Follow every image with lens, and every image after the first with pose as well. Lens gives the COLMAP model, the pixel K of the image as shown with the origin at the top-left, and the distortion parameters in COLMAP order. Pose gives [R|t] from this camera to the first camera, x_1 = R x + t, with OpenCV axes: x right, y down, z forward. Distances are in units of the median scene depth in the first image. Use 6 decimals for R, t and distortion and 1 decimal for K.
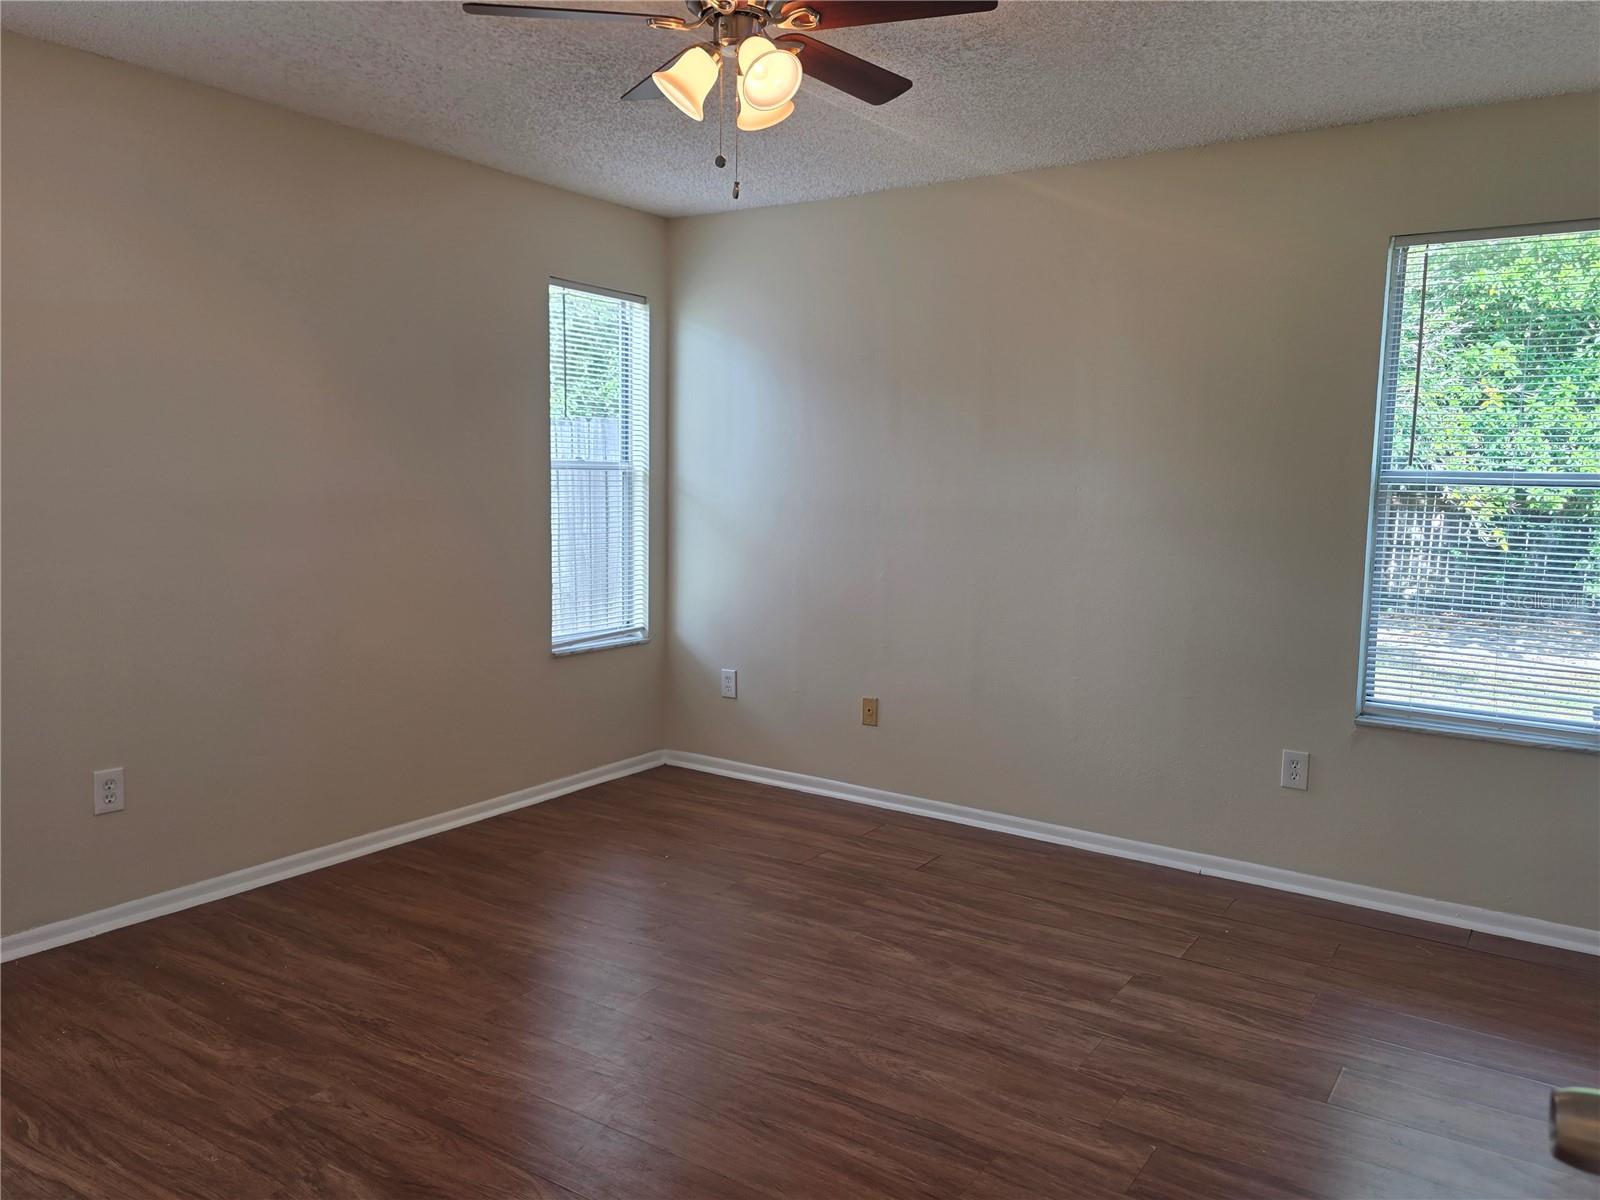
lens RADIAL K [[1167.1, 0, 807.1], [0, 1167.1, 602.5], [0, 0, 1]] dist [0.064414, -0.067489]
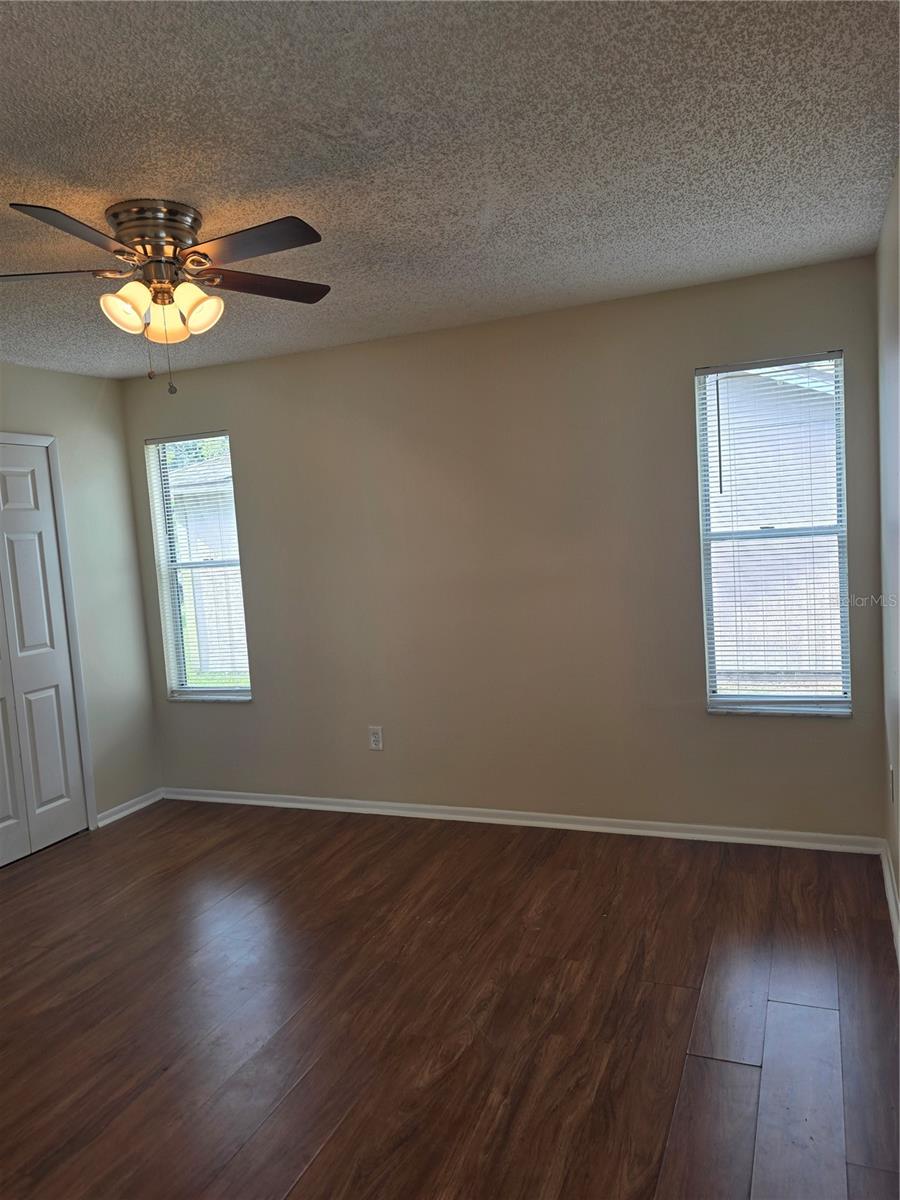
lens RADIAL K [[875.4, 0, 448.2], [0, 875.4, 599.1], [0, 0, 1]] dist [0.064414, -0.067489]
pose [[0.187245, 0.051963, -0.980938, 0.734441], [-0.038732, 0.998214, 0.045485, -0.119116], [0.981549, 0.029477, 0.188923, 0.818845]]
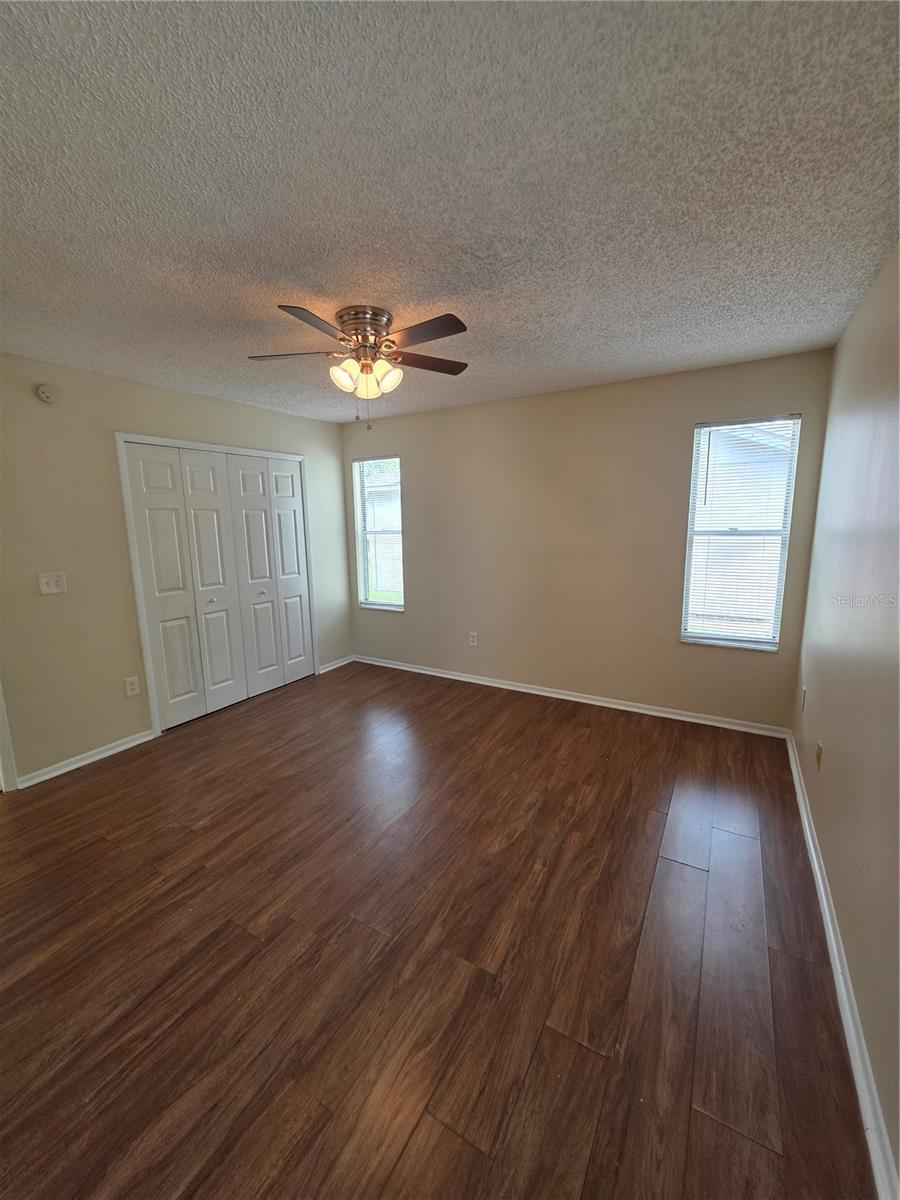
lens RADIAL K [[485.7, 0, 443.9], [0, 485.7, 594.3], [0, 0, 1]] dist [0.002377, -0.001074]
pose [[0.044686, 0.139936, -0.989152, 0.656808], [-0.091153, 0.986582, 0.135455, -0.124490], [0.994834, 0.084112, 0.056842, 0.810237]]
